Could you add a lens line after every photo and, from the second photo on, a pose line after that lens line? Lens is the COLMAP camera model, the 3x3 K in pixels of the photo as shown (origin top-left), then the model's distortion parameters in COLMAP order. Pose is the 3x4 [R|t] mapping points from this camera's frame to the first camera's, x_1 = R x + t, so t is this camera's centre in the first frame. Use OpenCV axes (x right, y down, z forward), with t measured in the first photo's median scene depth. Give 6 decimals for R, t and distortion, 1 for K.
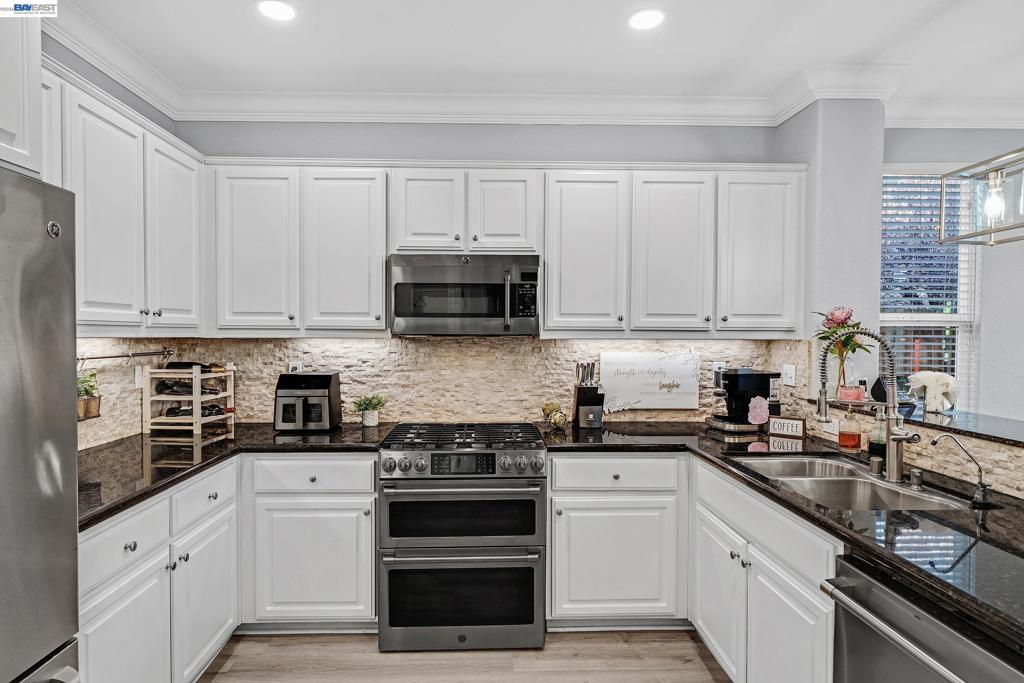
lens RADIAL K [[561.4, 0, 492.3], [0, 561.4, 344.3], [0, 0, 1]] dist [0.001828, 0.000237]
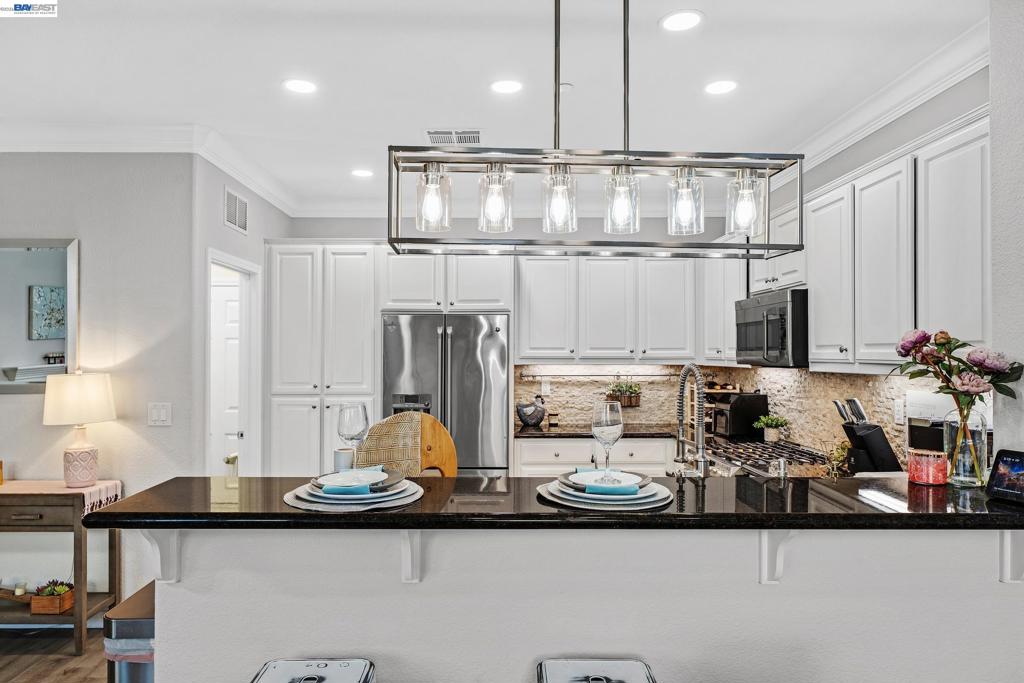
lens RADIAL K [[682.0, 0, 493.3], [0, 682.0, 344.2], [0, 0, 1]] dist [0.000602, 0.000876]
pose [[-0.015499, -0.017255, -0.999731, 1.310368], [-0.017812, 0.999697, -0.016978, -0.026818], [0.999721, 0.017544, -0.015802, 0.461842]]
